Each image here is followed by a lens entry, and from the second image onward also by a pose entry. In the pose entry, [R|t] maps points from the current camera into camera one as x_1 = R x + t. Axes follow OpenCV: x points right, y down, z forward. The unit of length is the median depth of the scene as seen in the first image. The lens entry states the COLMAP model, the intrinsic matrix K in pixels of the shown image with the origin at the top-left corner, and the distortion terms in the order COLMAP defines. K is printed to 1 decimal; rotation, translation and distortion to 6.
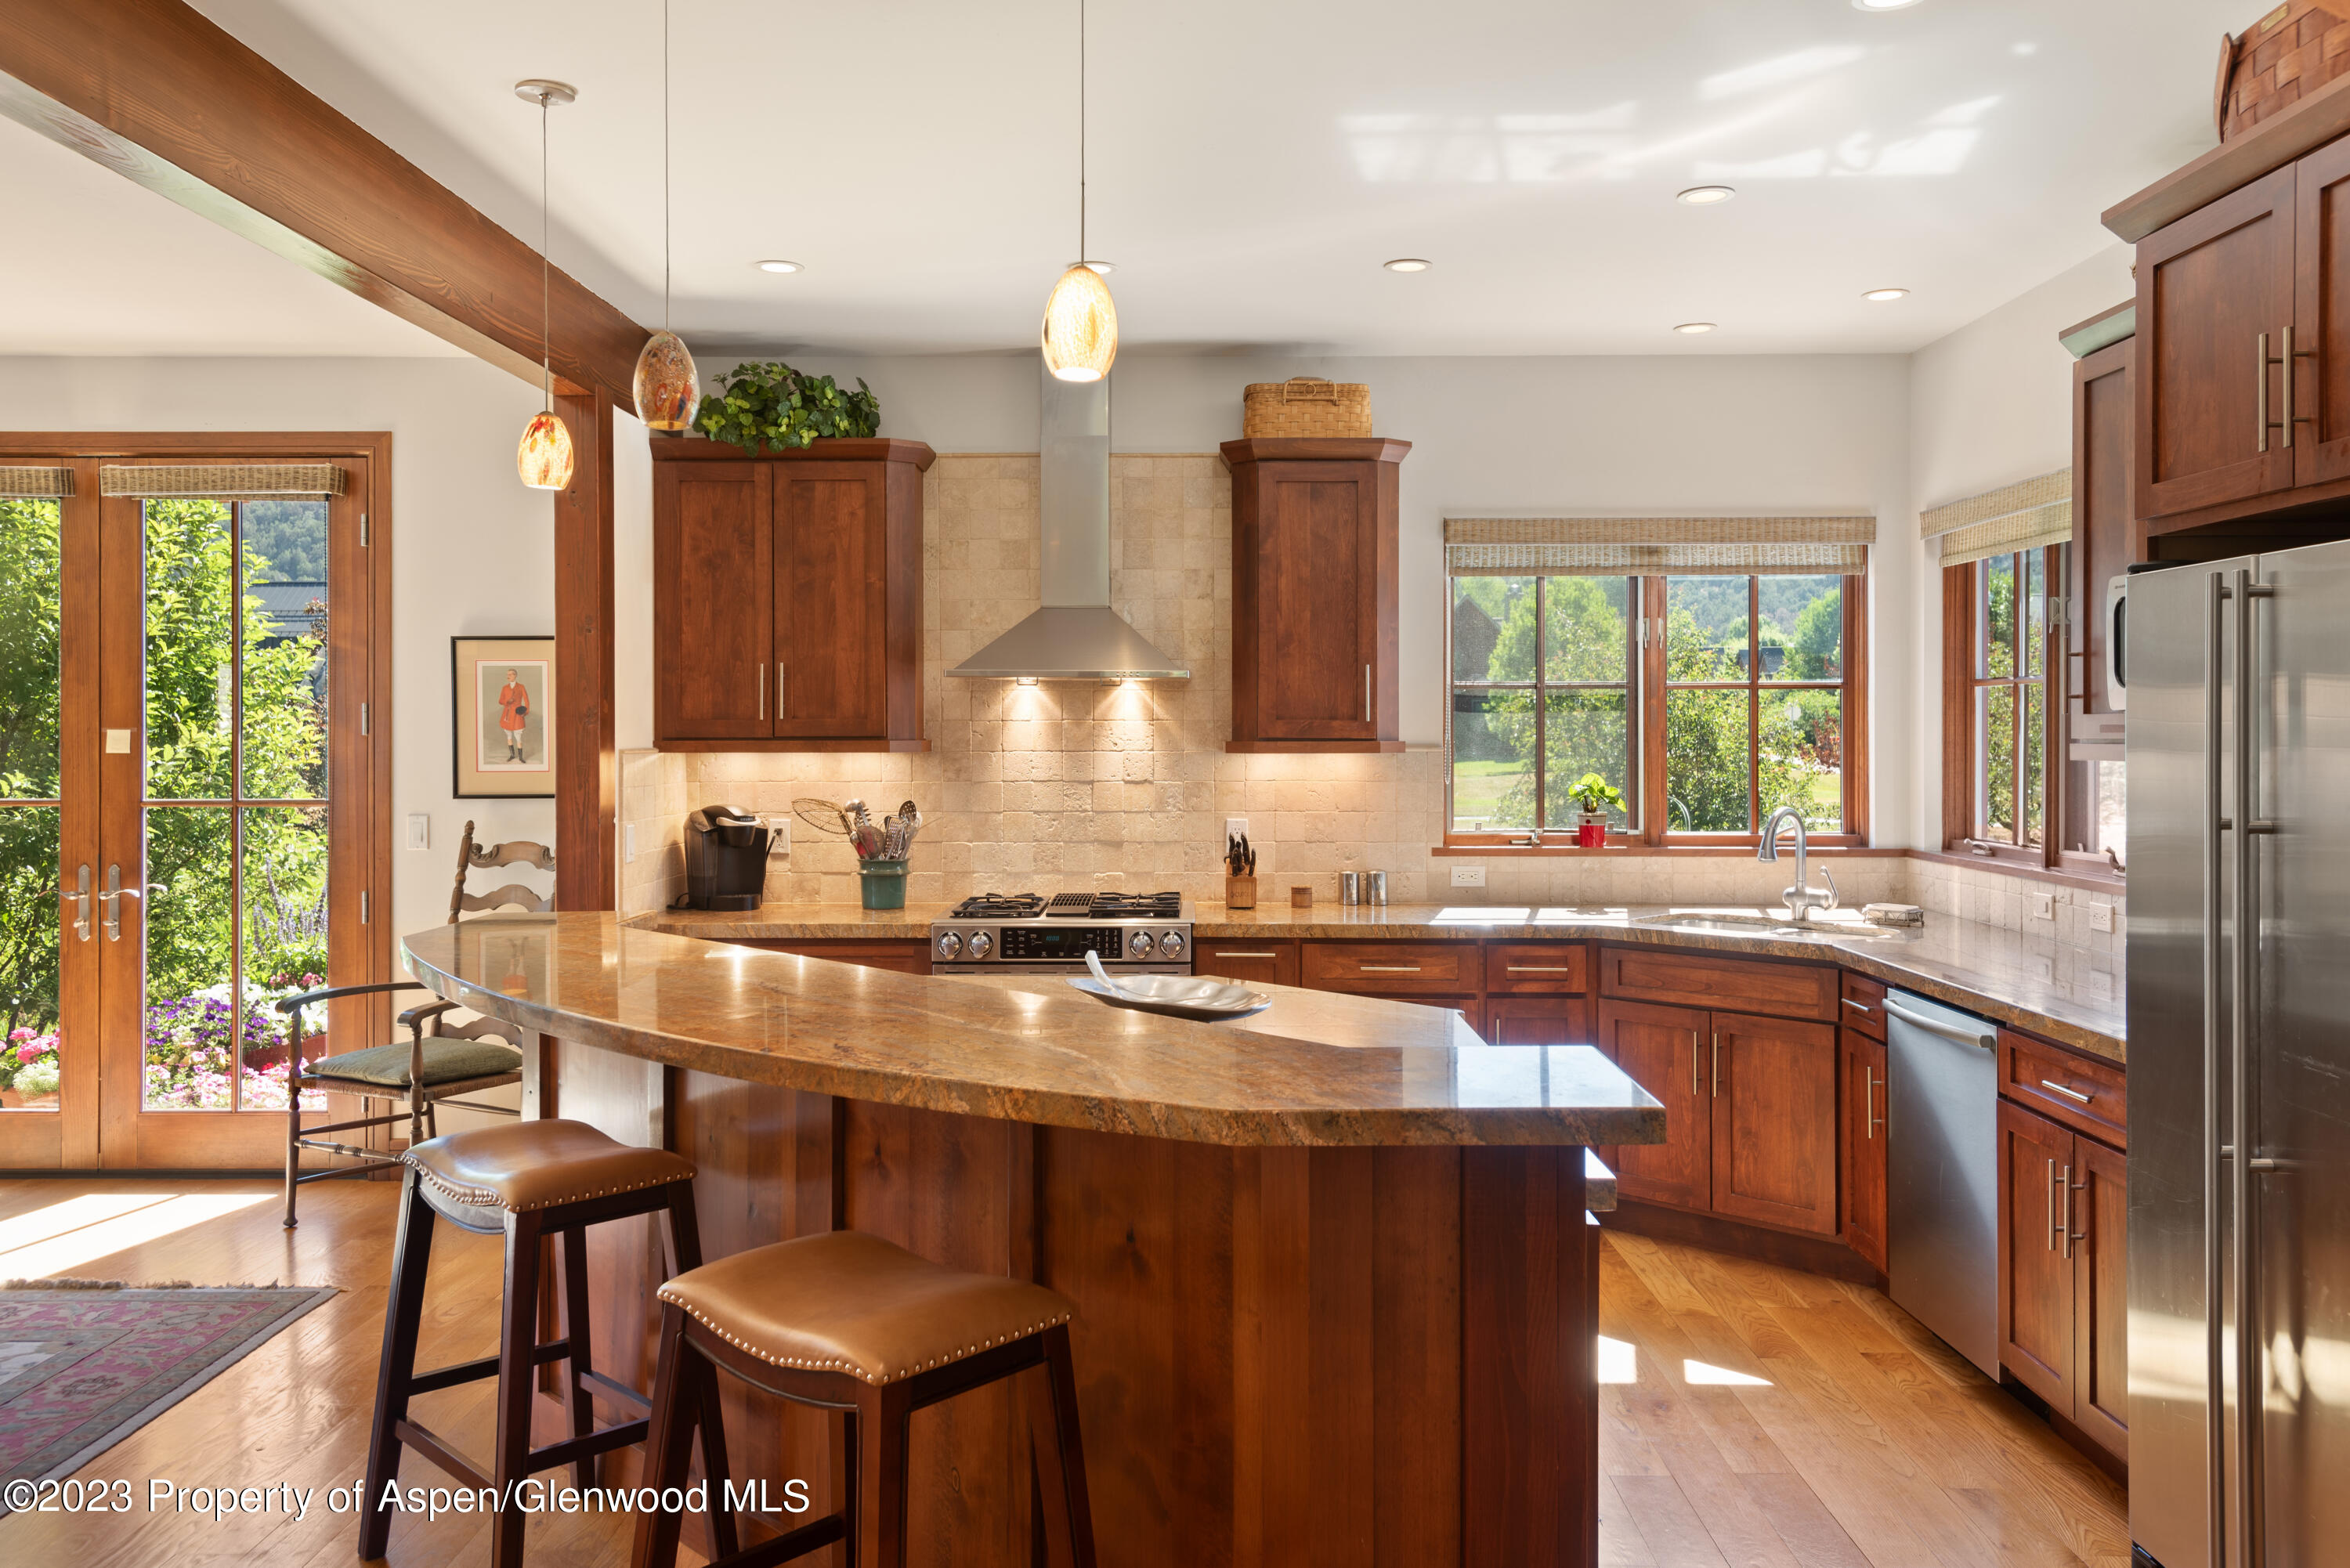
lens RADIAL K [[1807.0, 0, 1176.8], [0, 1807.0, 762.2], [0, 0, 1]] dist [0.017836, 0.002524]
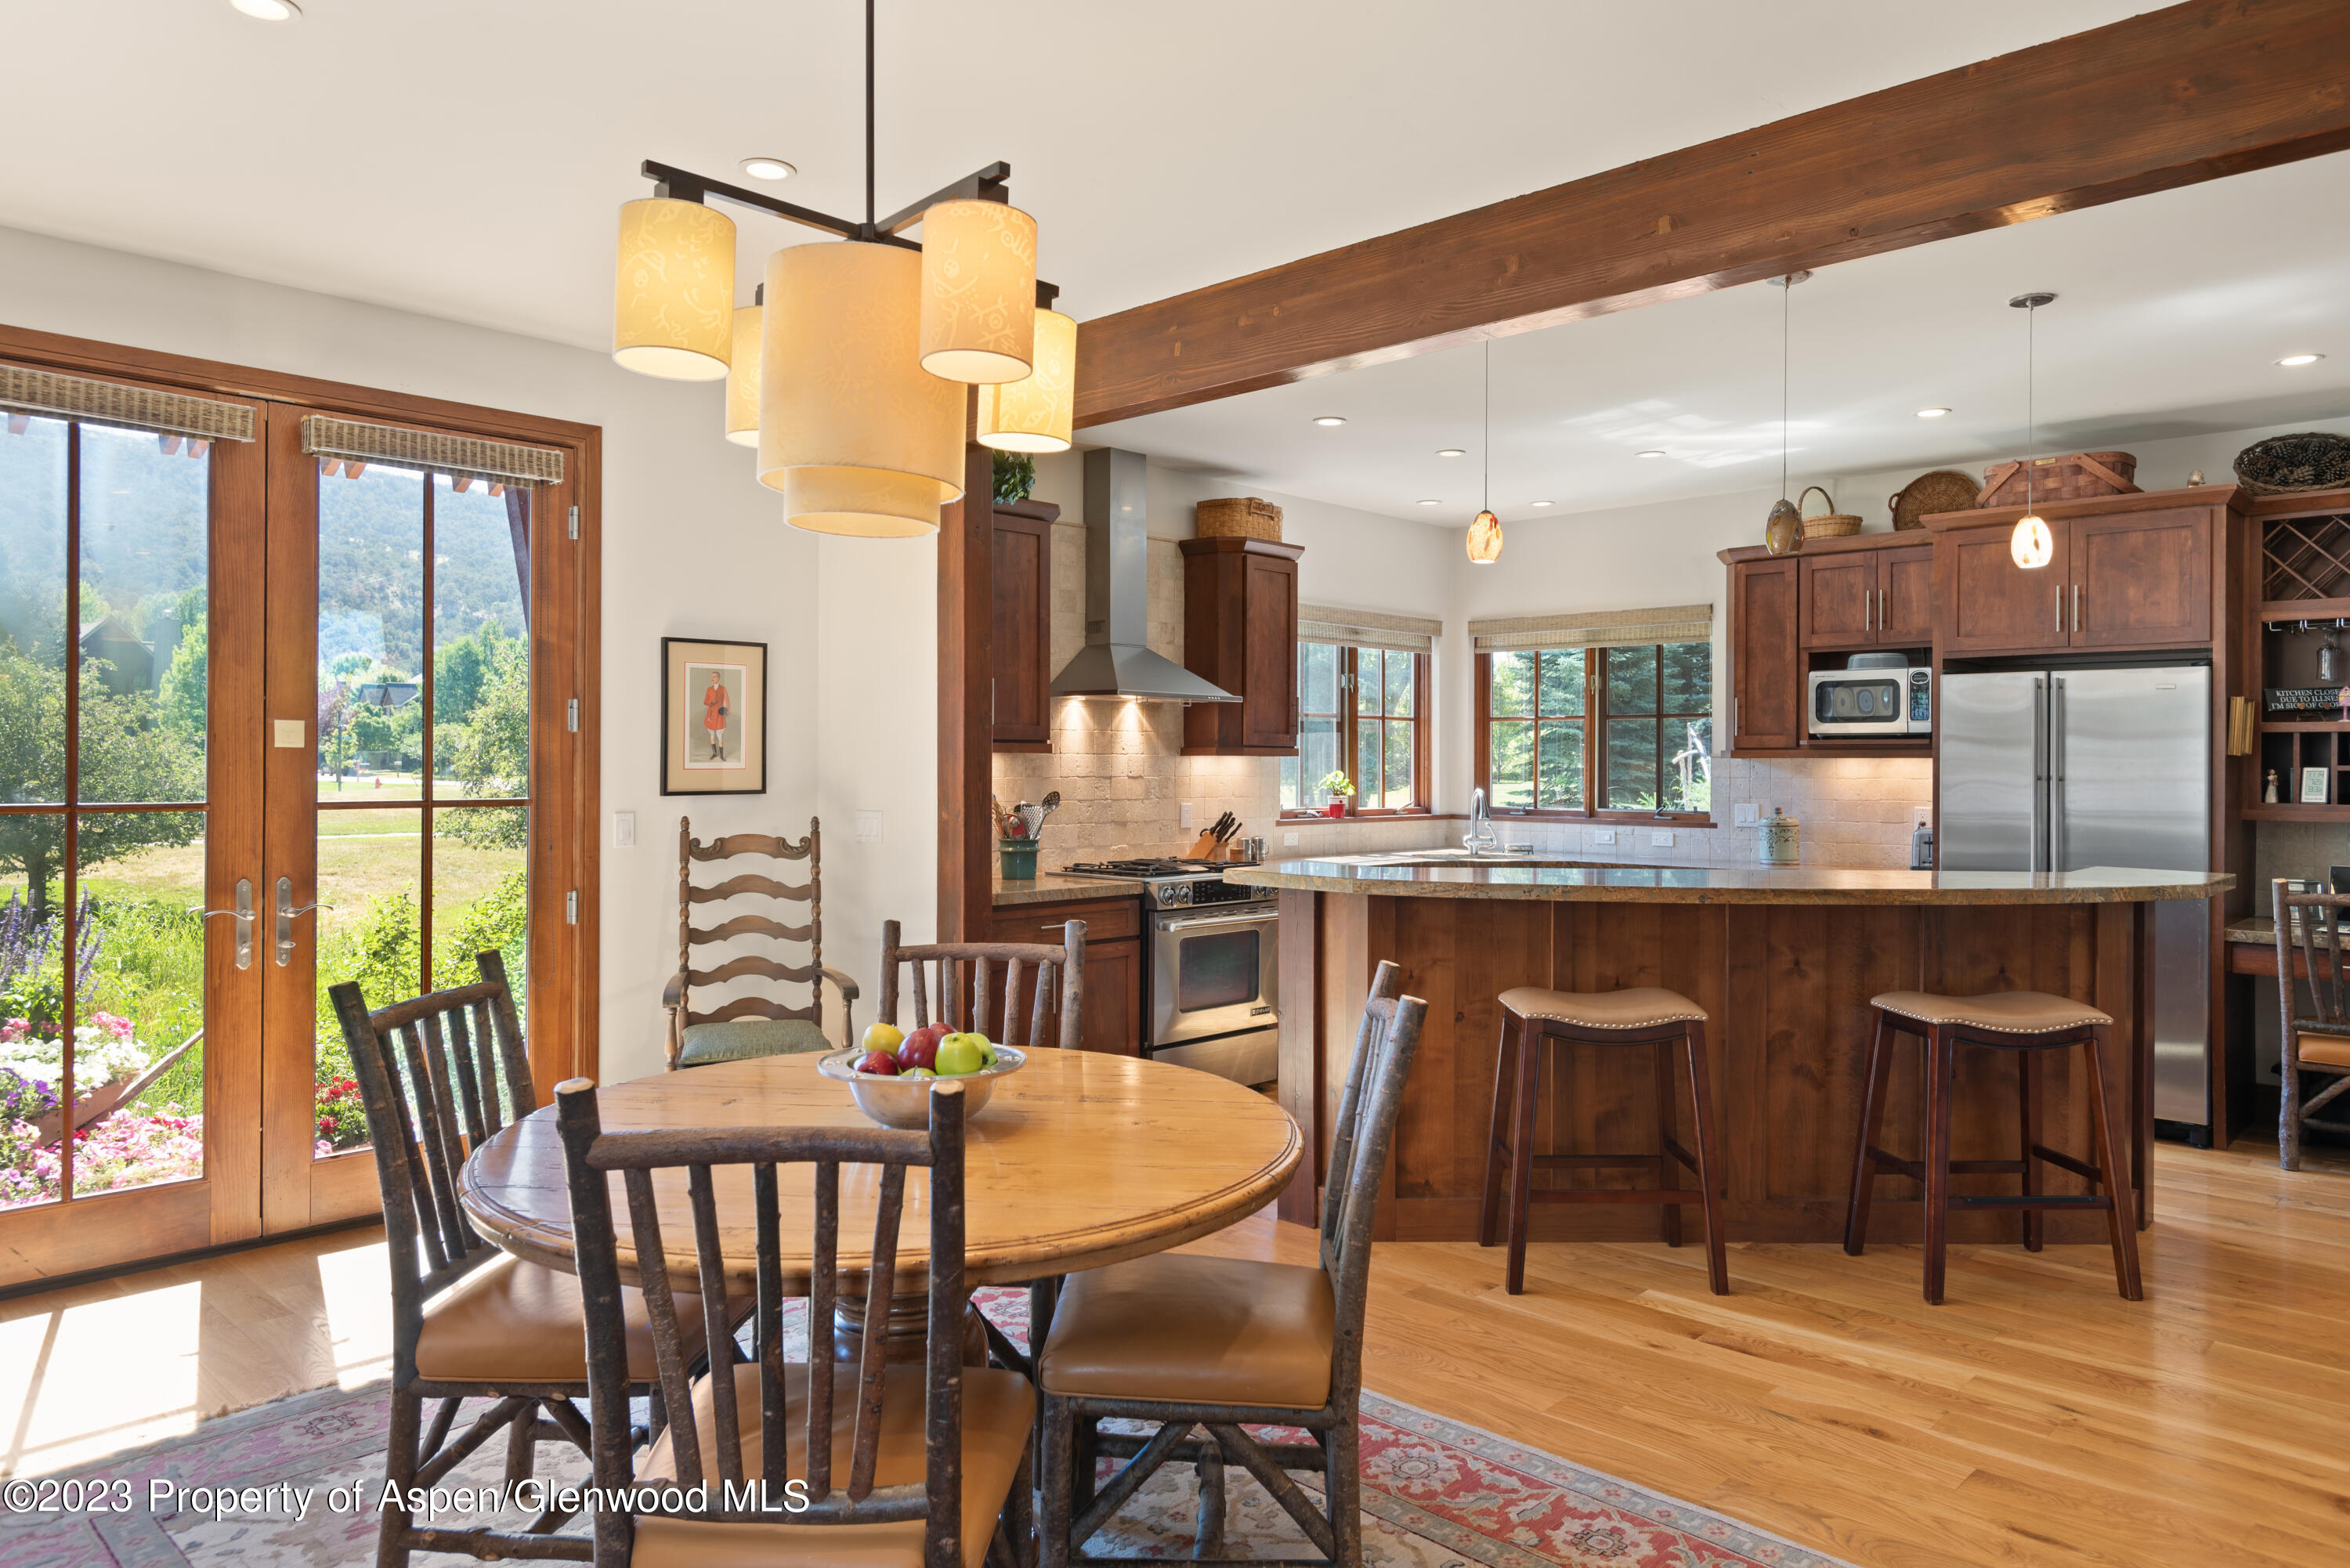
lens RADIAL K [[1550.5, 0, 1163.0], [0, 1550.5, 772.5], [0, 0, 1]] dist [0.024359, 0.000217]
pose [[0.678234, -0.000320, 0.734846, -0.858272], [0.006119, 0.999968, -0.005213, 0.013537], [-0.734821, 0.008032, 0.678214, 0.198585]]
